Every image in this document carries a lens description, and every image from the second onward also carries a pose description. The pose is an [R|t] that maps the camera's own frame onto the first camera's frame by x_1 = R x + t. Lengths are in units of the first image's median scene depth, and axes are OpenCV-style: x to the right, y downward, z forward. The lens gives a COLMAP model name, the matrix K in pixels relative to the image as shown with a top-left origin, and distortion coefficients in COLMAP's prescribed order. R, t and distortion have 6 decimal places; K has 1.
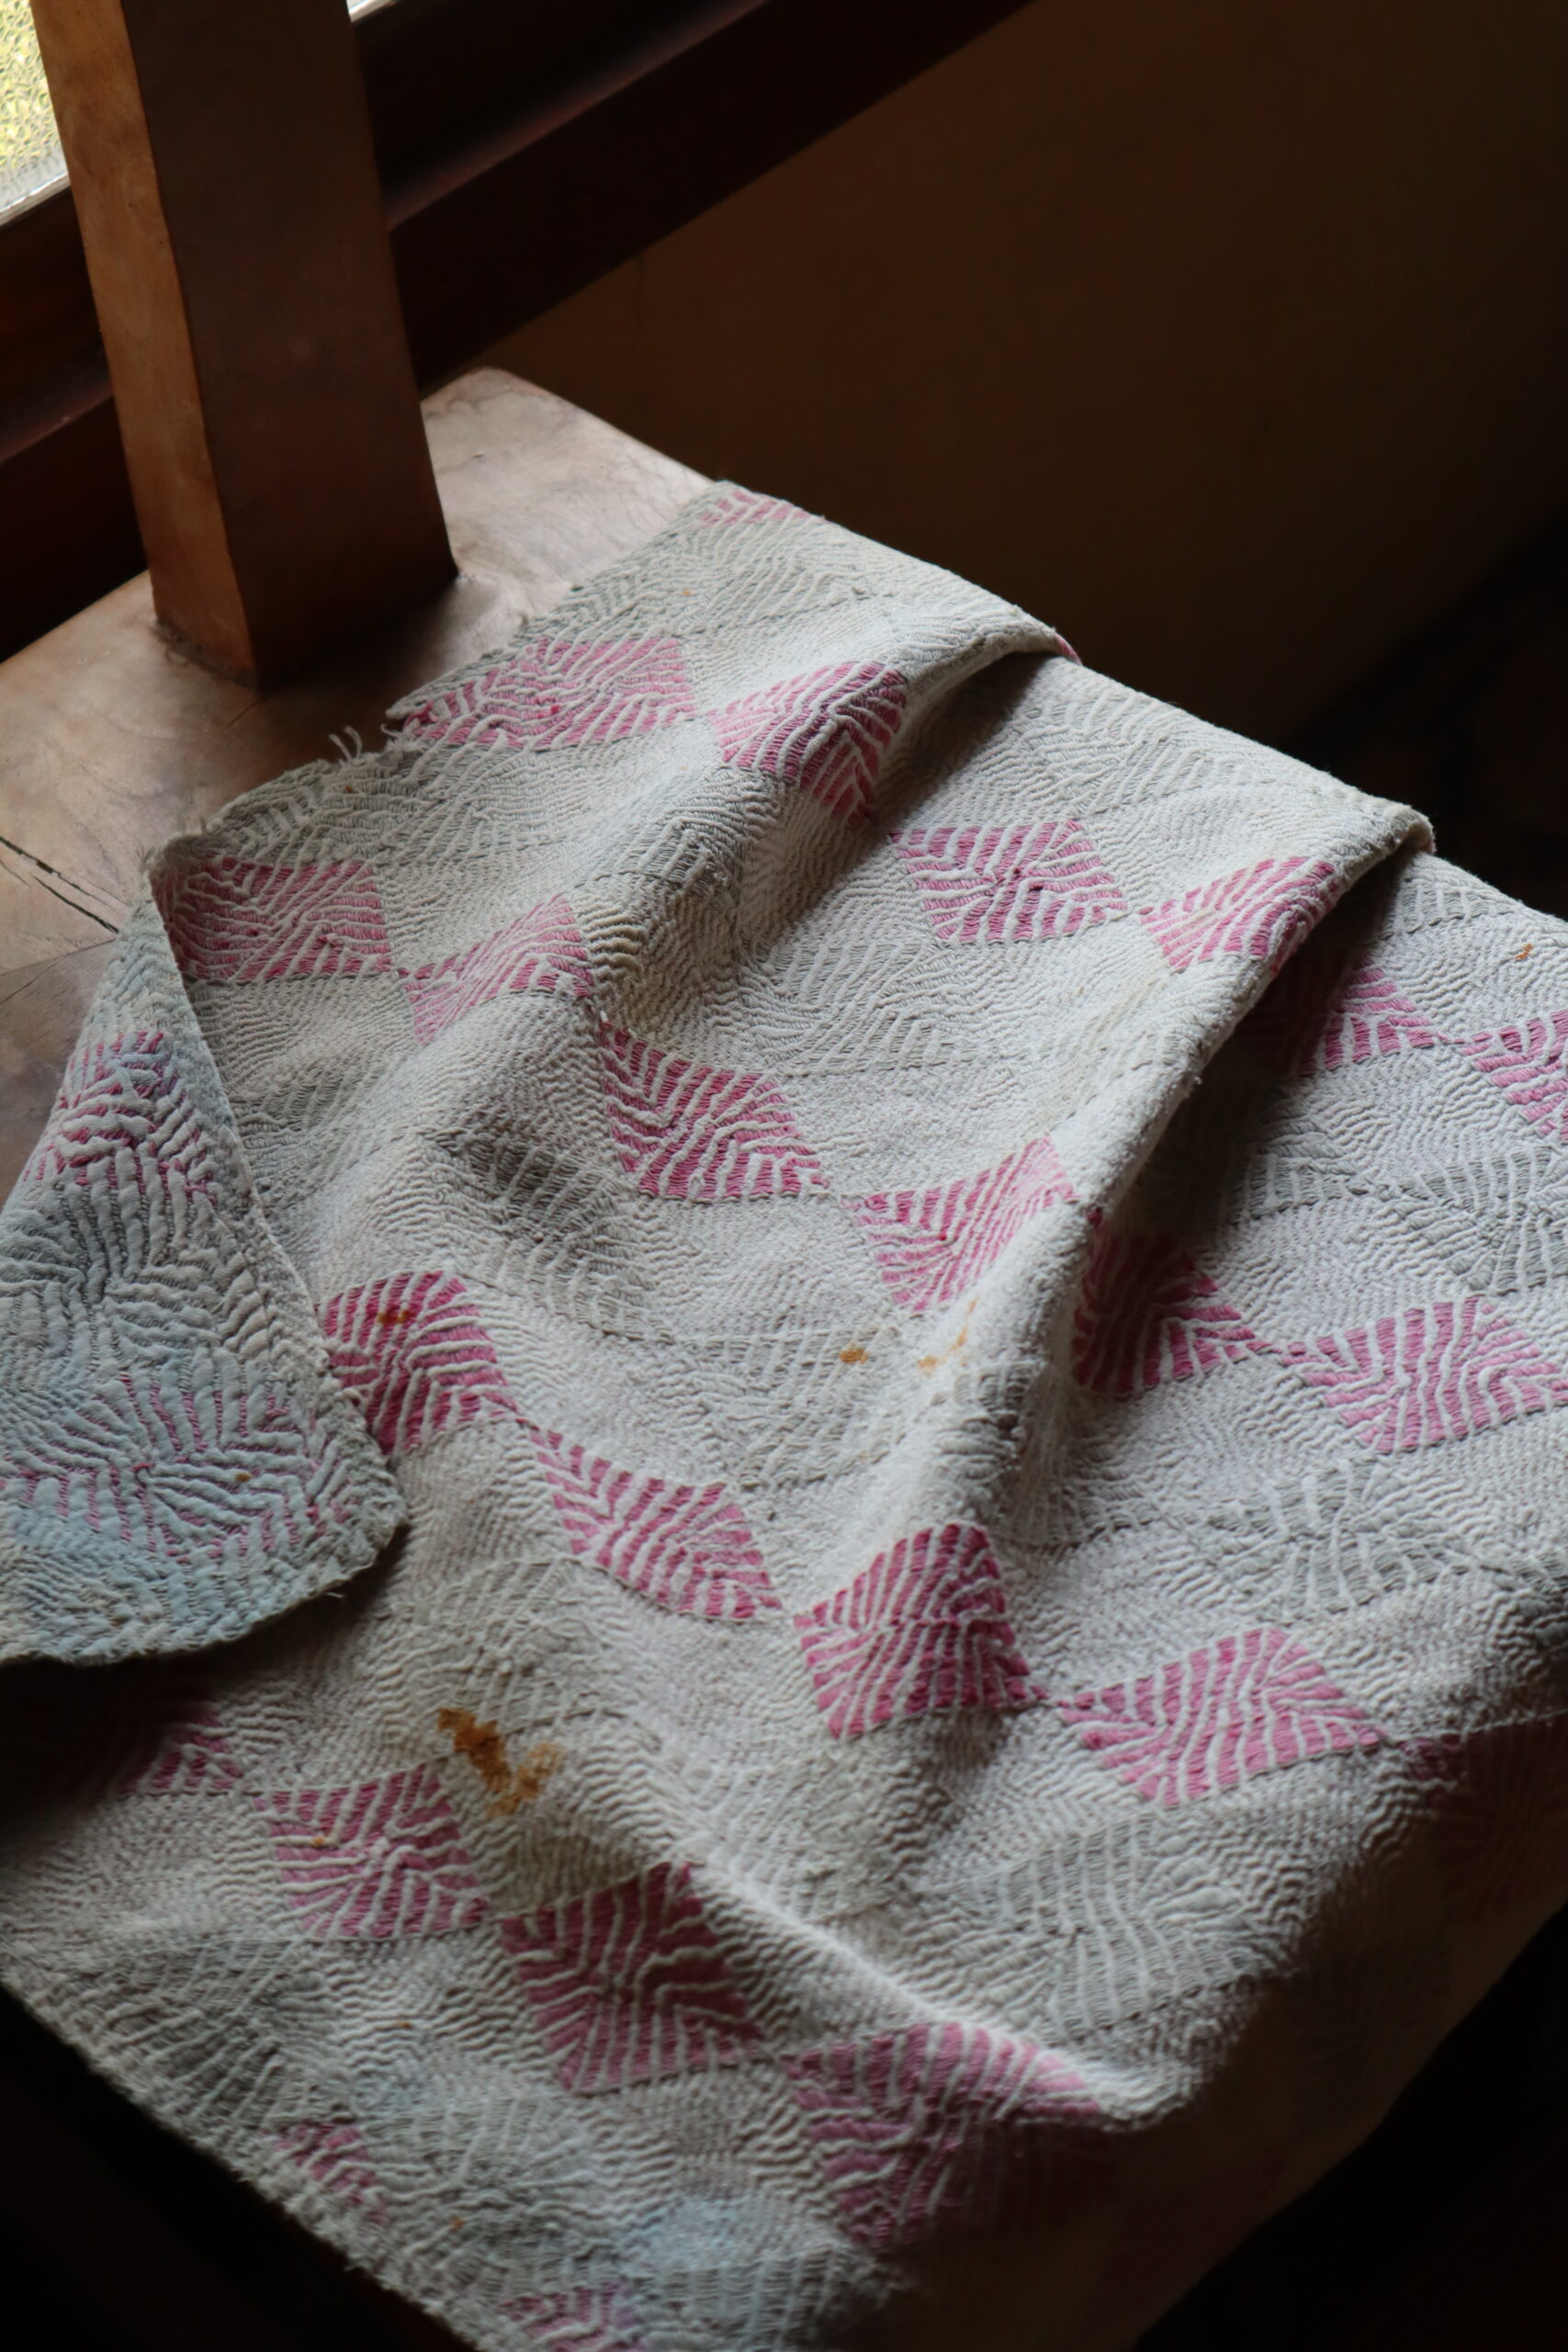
lens RADIAL K [[4178.7, 0, 784.0], [0, 4178.7, 1176.0], [0, 0, 1]] dist [-0.047229, 0.169564]
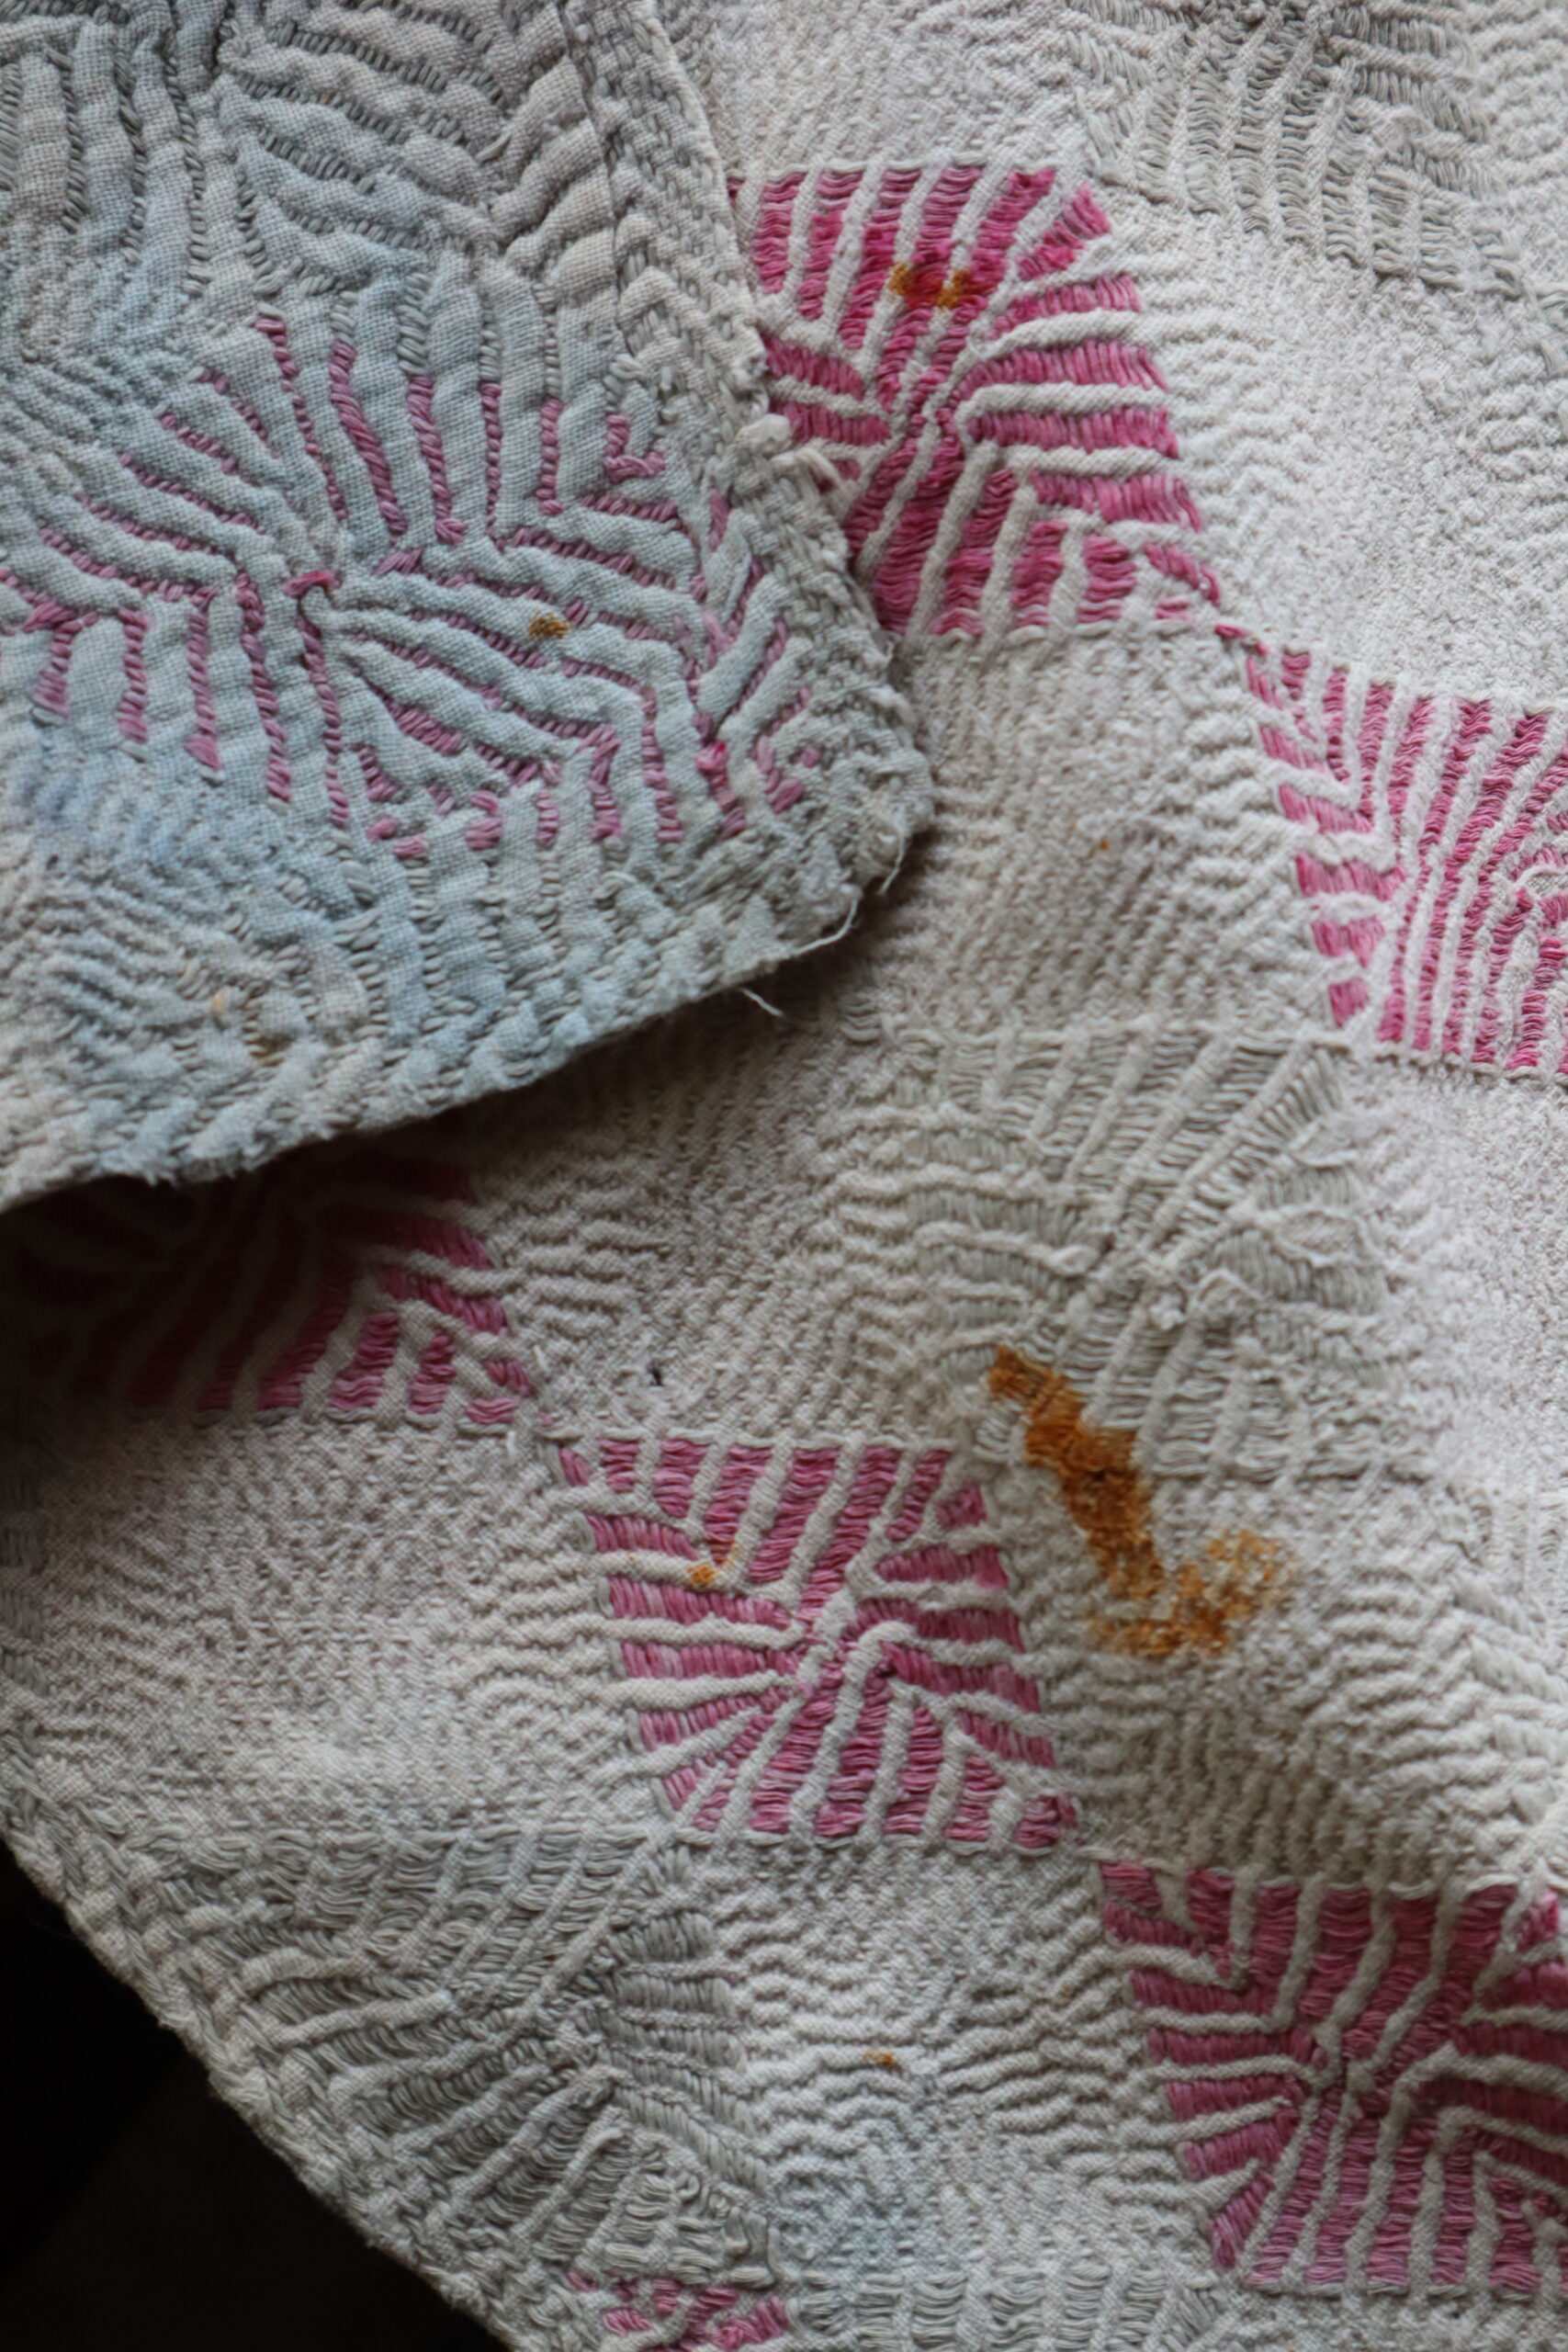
lens RADIAL K [[4178.7, 0, 784.0], [0, 4178.7, 1176.0], [0, 0, 1]] dist [-0.047229, 0.169564]
pose [[0.993023, 0.084922, 0.081817, -0.140447], [-0.117020, 0.795321, 0.594786, -0.147108], [-0.014560, -0.600211, 0.799709, 0.641923]]
